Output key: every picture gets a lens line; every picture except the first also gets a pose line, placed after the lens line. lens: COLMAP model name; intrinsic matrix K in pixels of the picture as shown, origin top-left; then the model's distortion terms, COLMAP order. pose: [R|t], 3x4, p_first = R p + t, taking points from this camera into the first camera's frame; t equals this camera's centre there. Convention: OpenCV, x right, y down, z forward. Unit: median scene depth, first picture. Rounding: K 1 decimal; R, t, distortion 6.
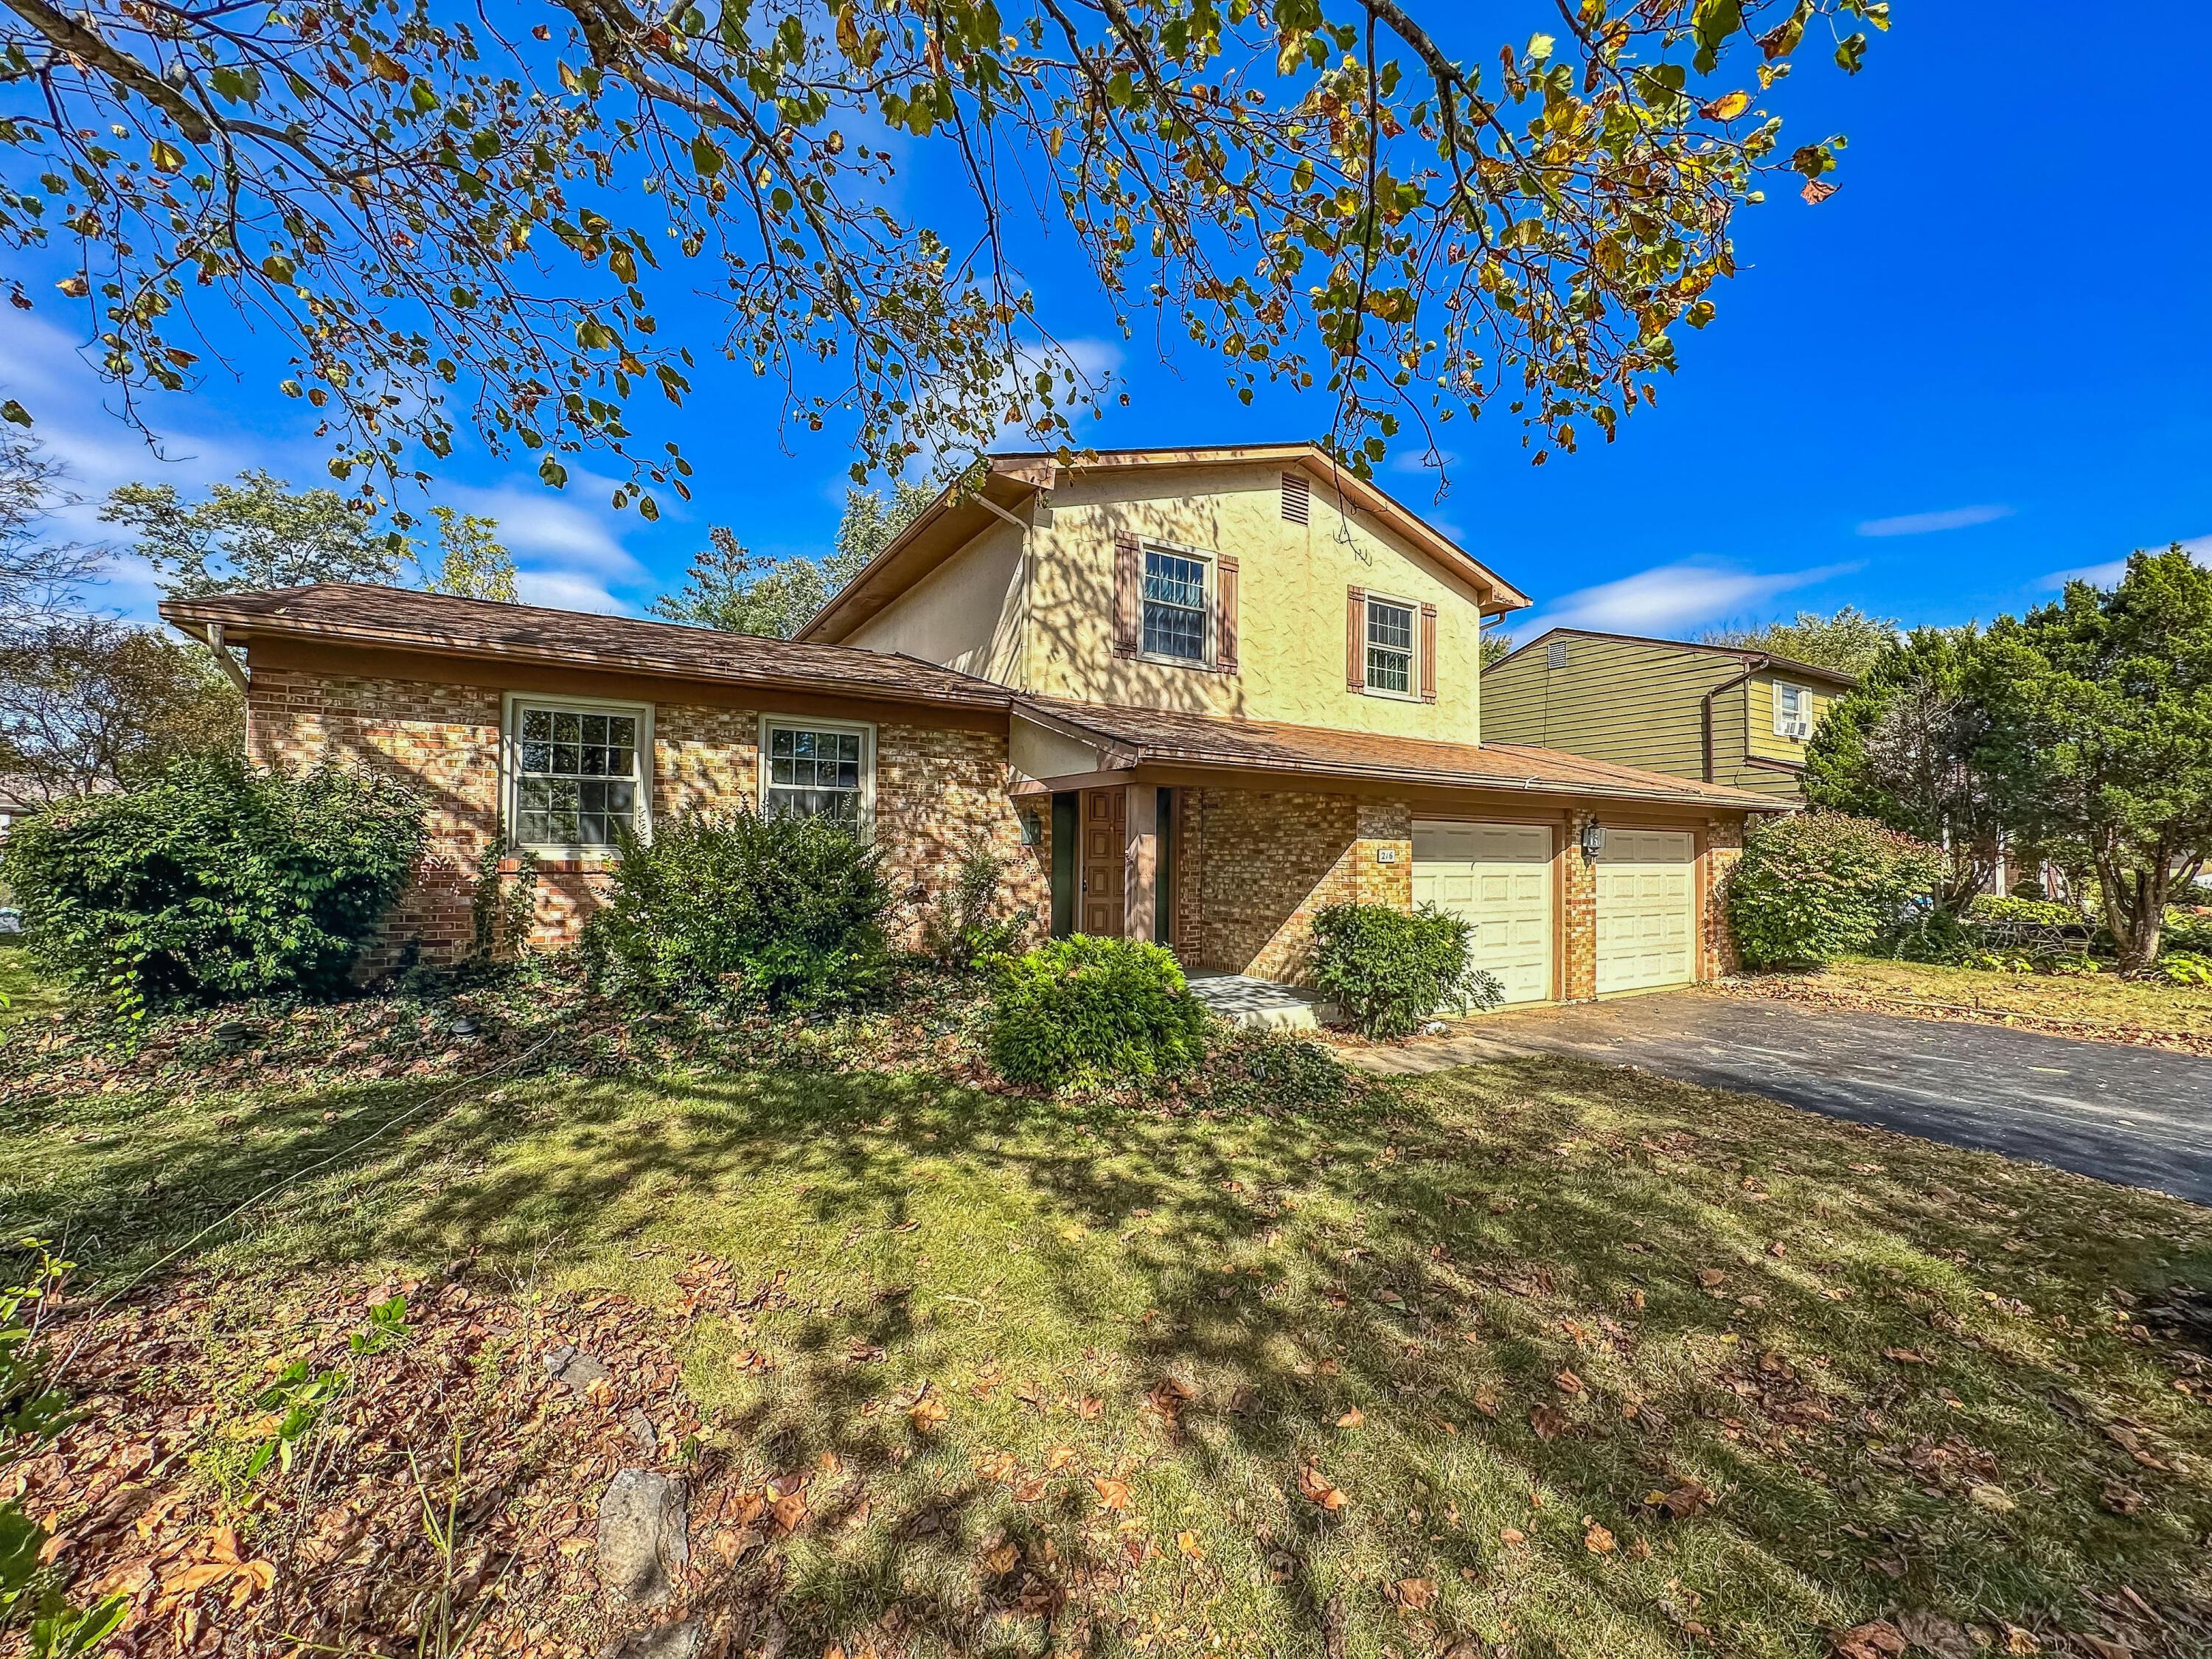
lens RADIAL K [[936.4, 0, 1111.9], [0, 936.4, 808.5], [0, 0, 1]] dist [0.001506, 0.000086]
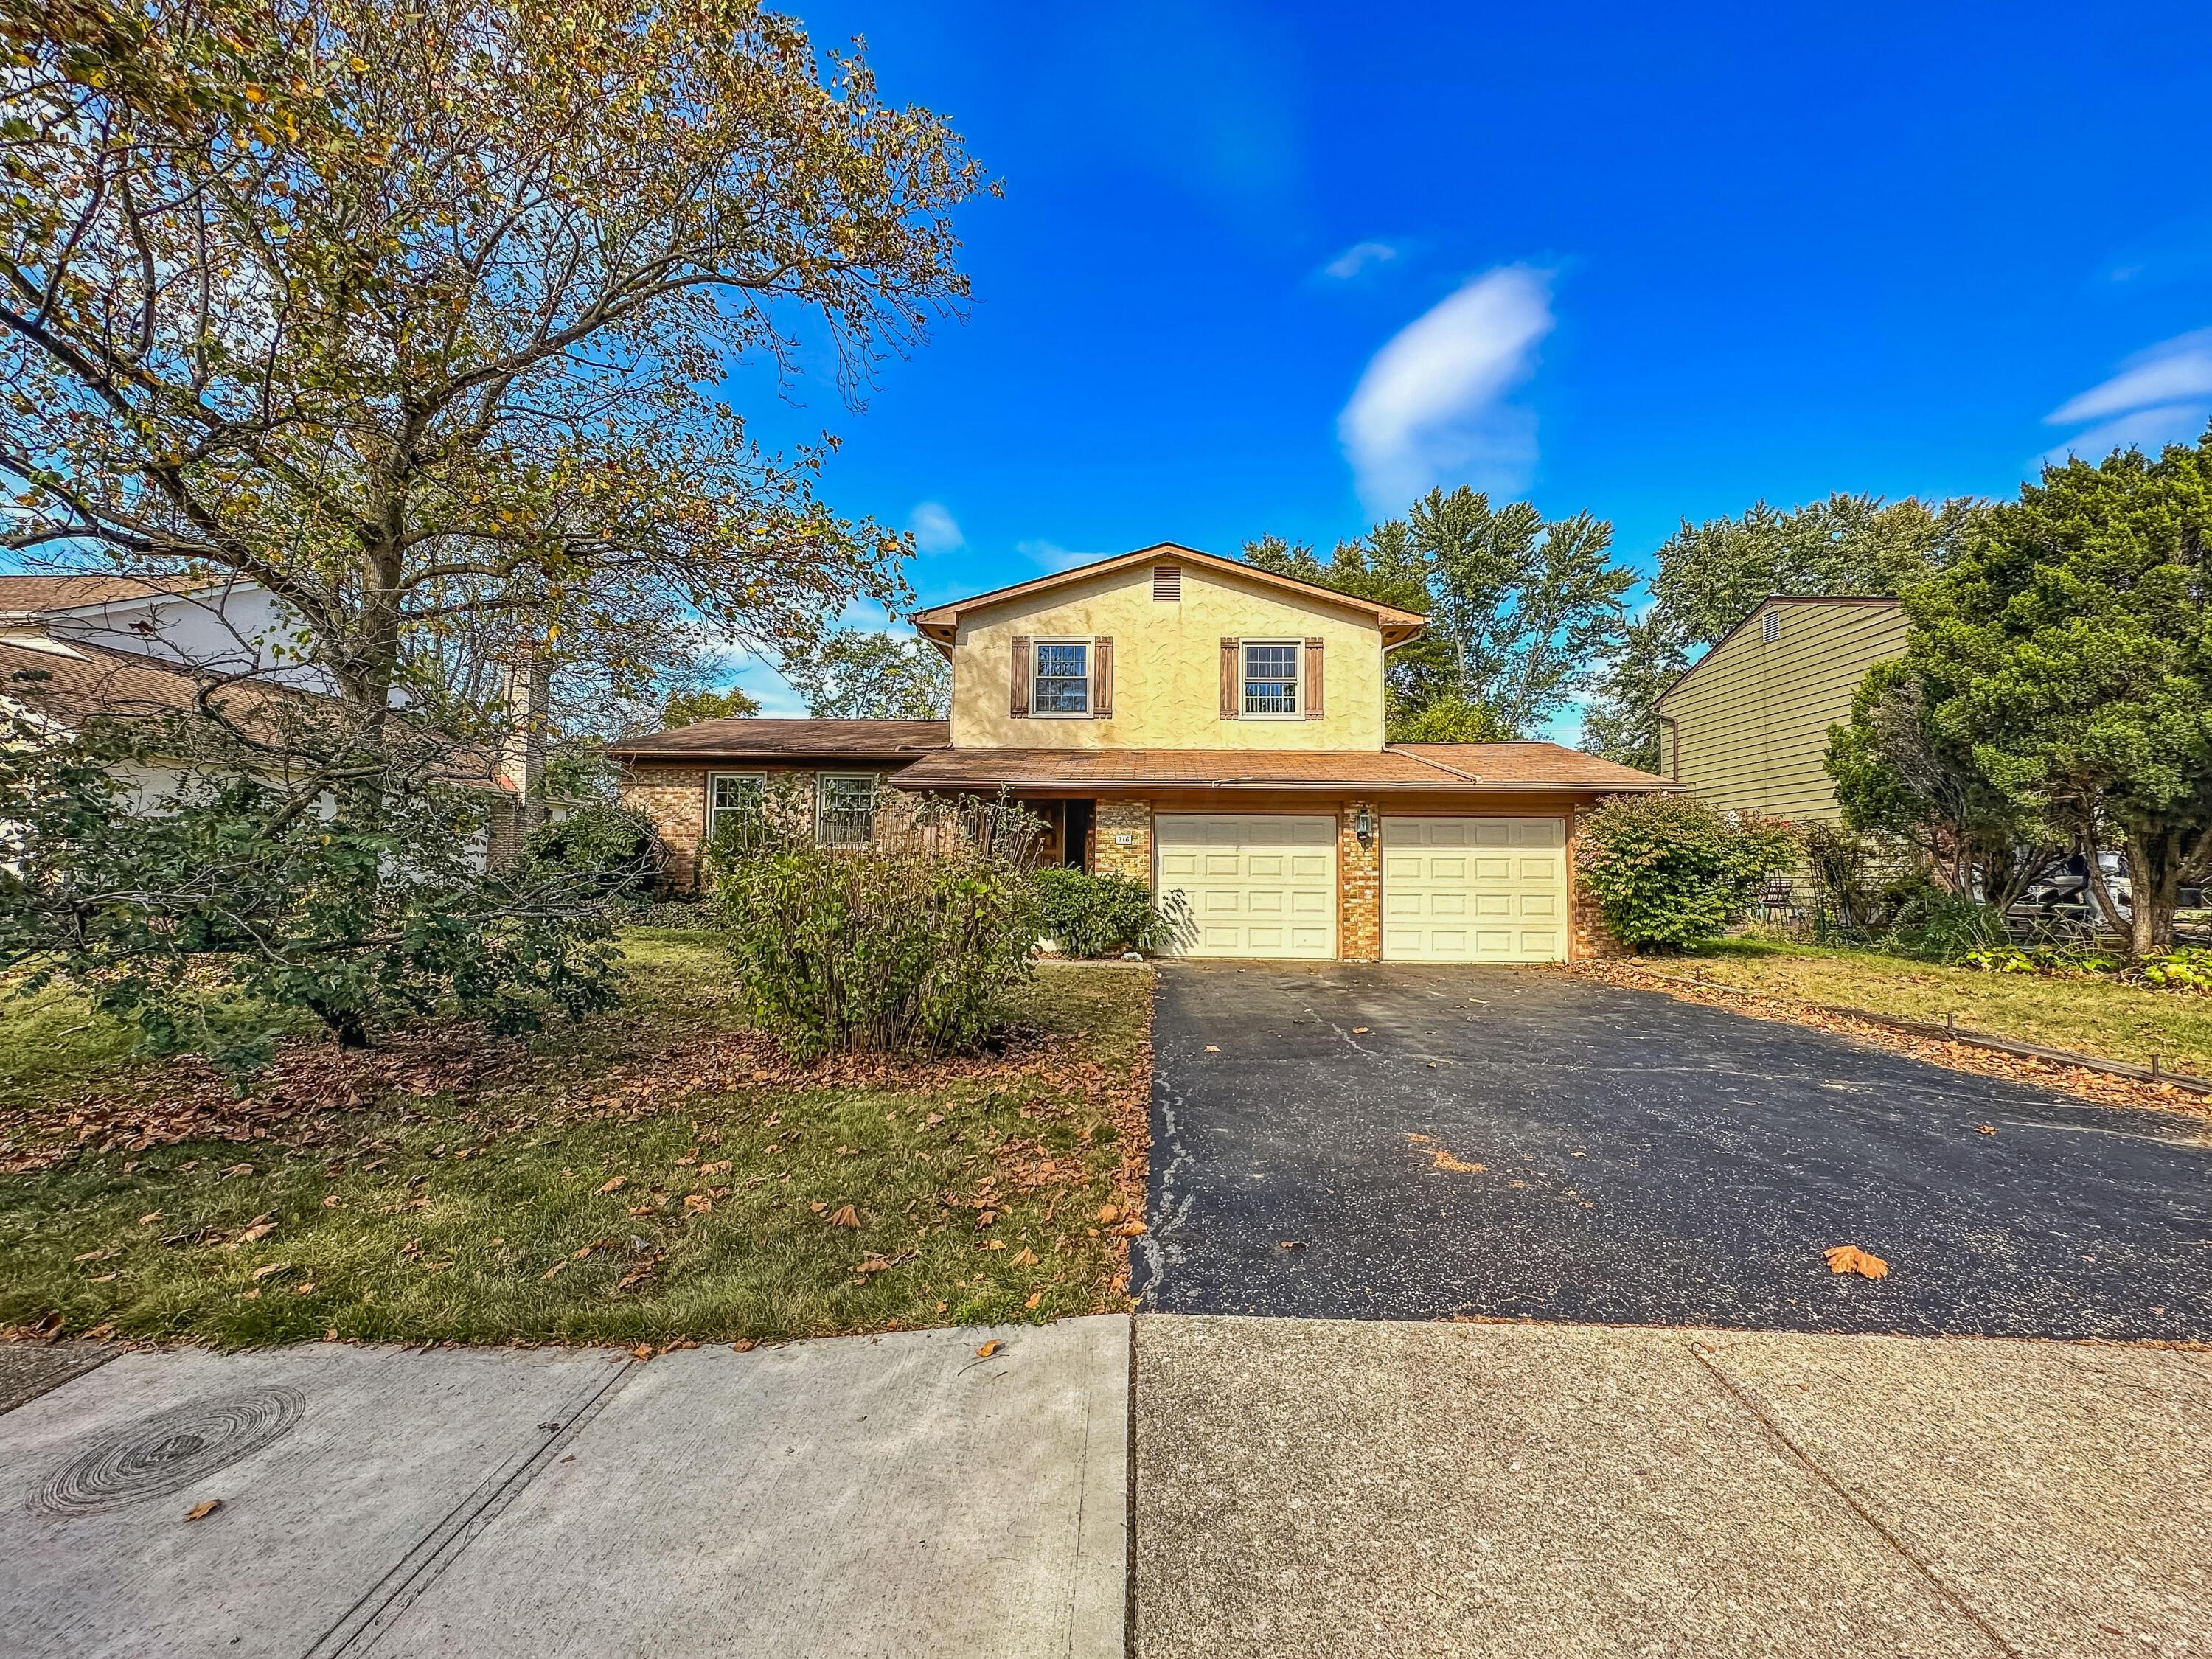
lens RADIAL K [[936.4, 0, 1111.9], [0, 936.4, 808.5], [0, 0, 1]] dist [0.001506, 0.000086]
pose [[0.818046, -0.041922, -0.573622, 0.915229], [0.027126, 0.999042, -0.034328, 0.041901], [0.574512, 0.012522, 0.818400, -0.162024]]
